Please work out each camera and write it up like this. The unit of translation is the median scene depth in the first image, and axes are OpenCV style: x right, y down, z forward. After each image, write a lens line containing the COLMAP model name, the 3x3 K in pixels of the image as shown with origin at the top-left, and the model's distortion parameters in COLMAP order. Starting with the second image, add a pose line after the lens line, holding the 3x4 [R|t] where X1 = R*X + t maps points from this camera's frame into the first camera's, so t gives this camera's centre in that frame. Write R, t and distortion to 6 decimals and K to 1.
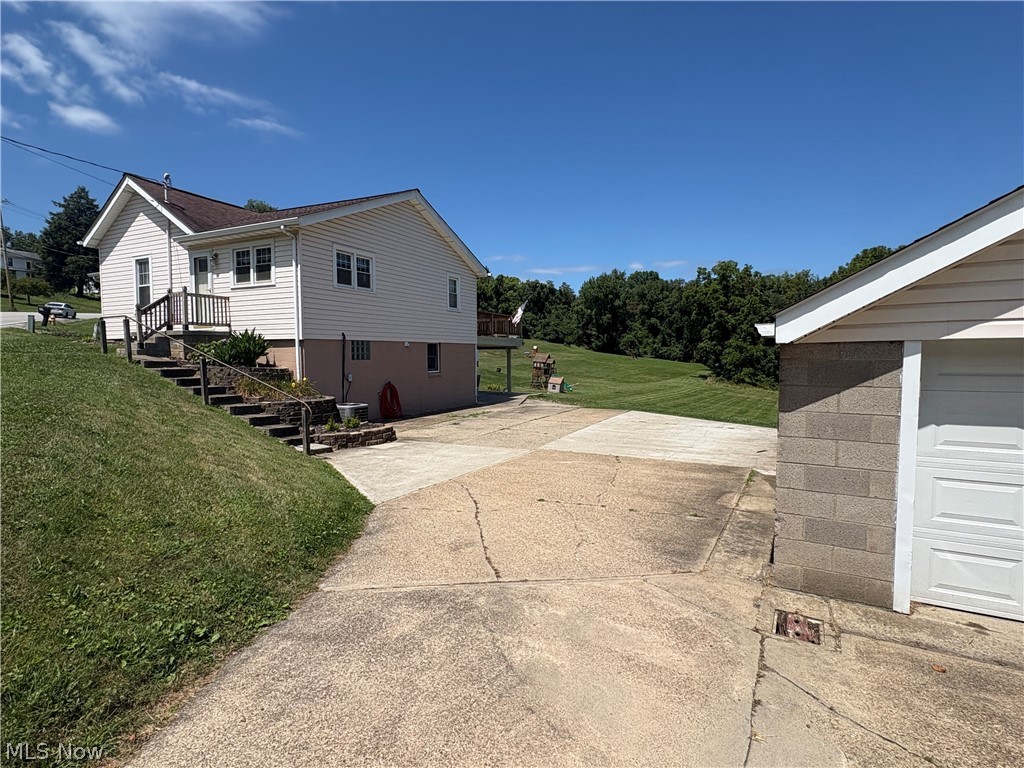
lens RADIAL K [[525.1, 0, 508.0], [0, 525.1, 388.2], [0, 0, 1]] dist [-0.001598, 0.000928]
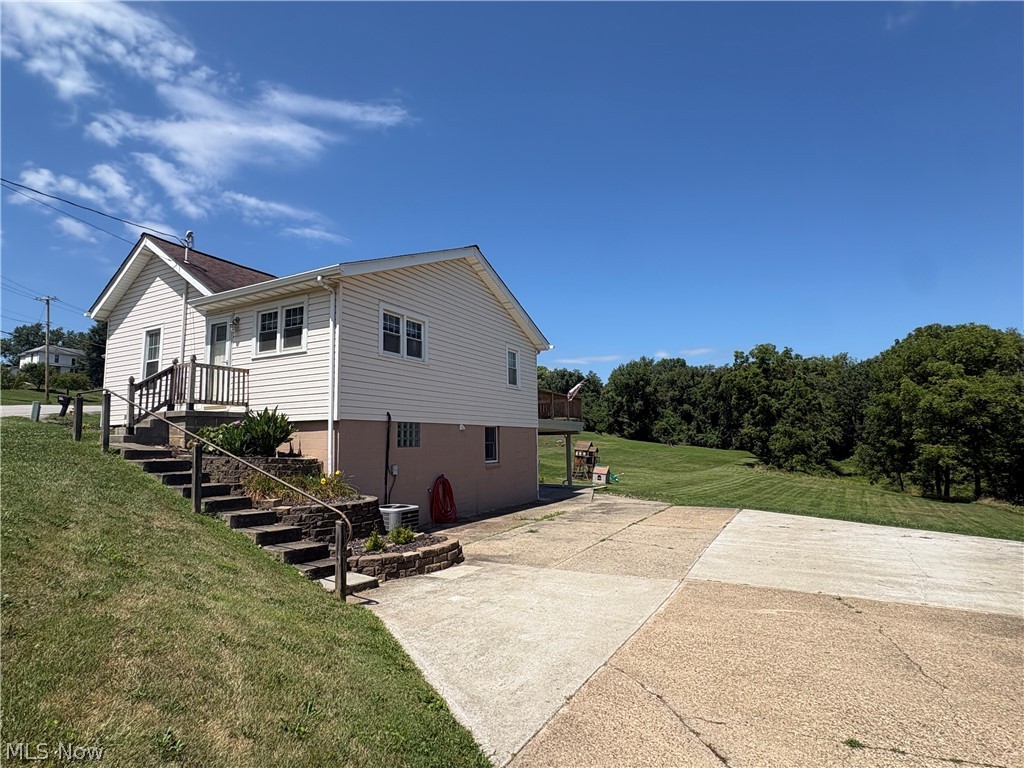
lens RADIAL K [[525.1, 0, 508.0], [0, 525.1, 388.2], [0, 0, 1]] dist [-0.001598, 0.000928]
pose [[0.998845, -0.015726, -0.045394, -0.096909], [0.007810, 0.985492, -0.169544, -0.006589], [0.047401, 0.168994, 0.984477, 0.225760]]
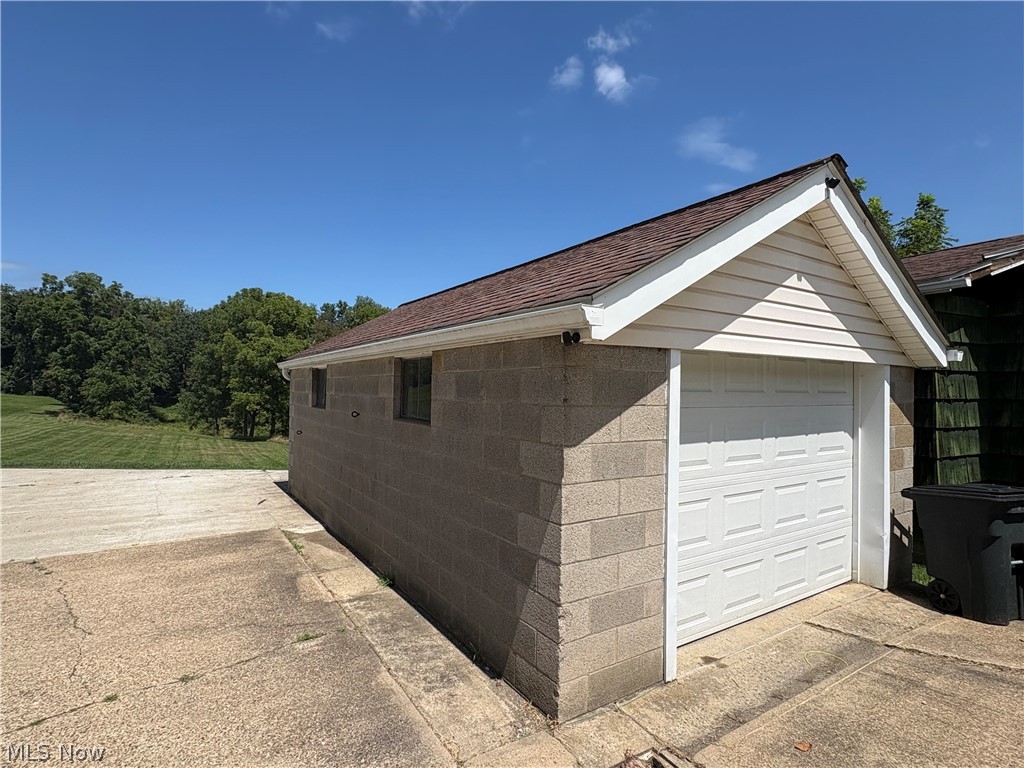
lens RADIAL K [[523.7, 0, 512.0], [0, 523.7, 384.0], [0, 0, 1]] dist [-0.001388, 0.000989]
pose [[0.461805, 0.020516, 0.886744, -0.025807], [0.042989, 0.998040, -0.045479, -0.001883], [-0.885939, 0.059123, 0.460018, 0.216347]]
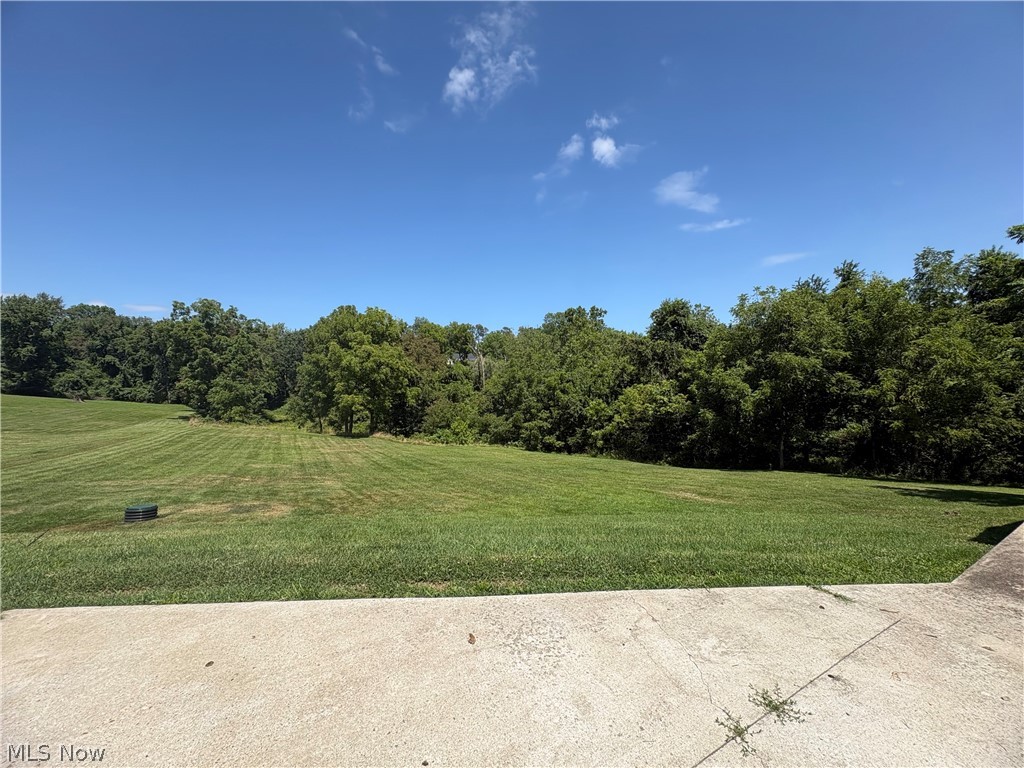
lens RADIAL K [[404.7, 0, 512.0], [0, 404.7, 384.0], [0, 0, 1]] dist [-0.000453, 0.000028]
pose [[0.495352, 0.003775, 0.868684, 0.249632], [0.075196, 0.996051, -0.047208, -0.030591], [-0.865432, 0.088706, 0.493111, 0.947531]]
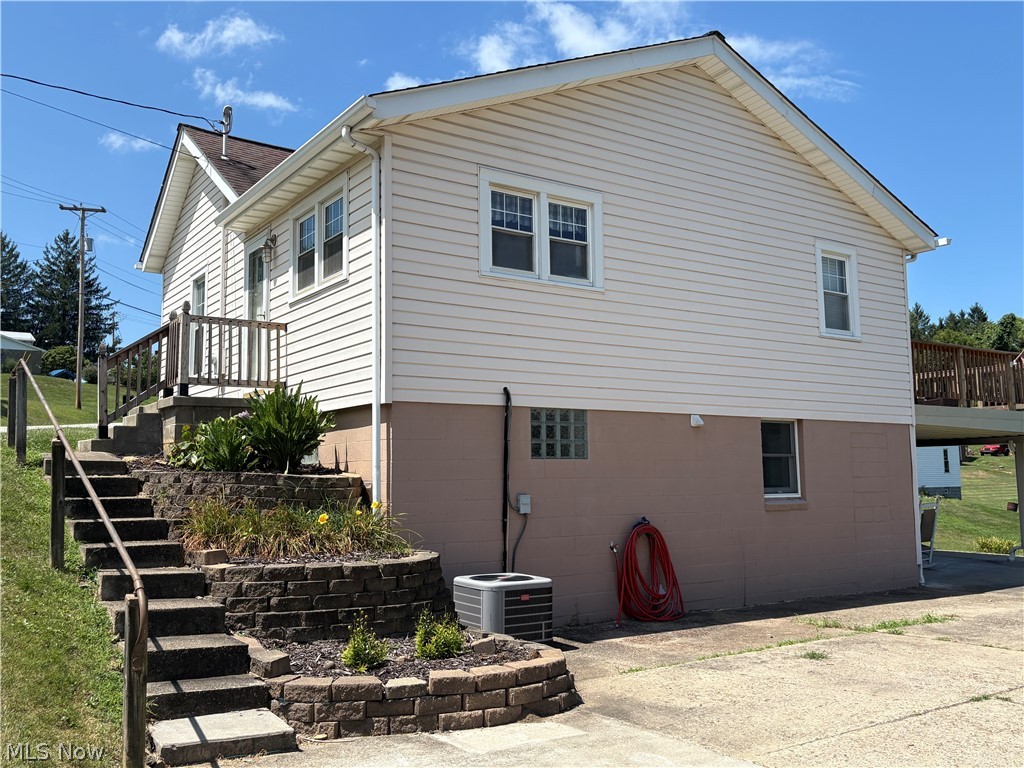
lens RADIAL K [[909.9, 0, 508.6], [0, 909.9, 386.9], [0, 0, 1]] dist [0.035138, -0.007758]
pose [[0.866818, -0.057505, -0.495297, 0.021398], [-0.024764, 0.987137, -0.157948, -0.000048], [0.498009, 0.149178, 0.854244, 0.412242]]
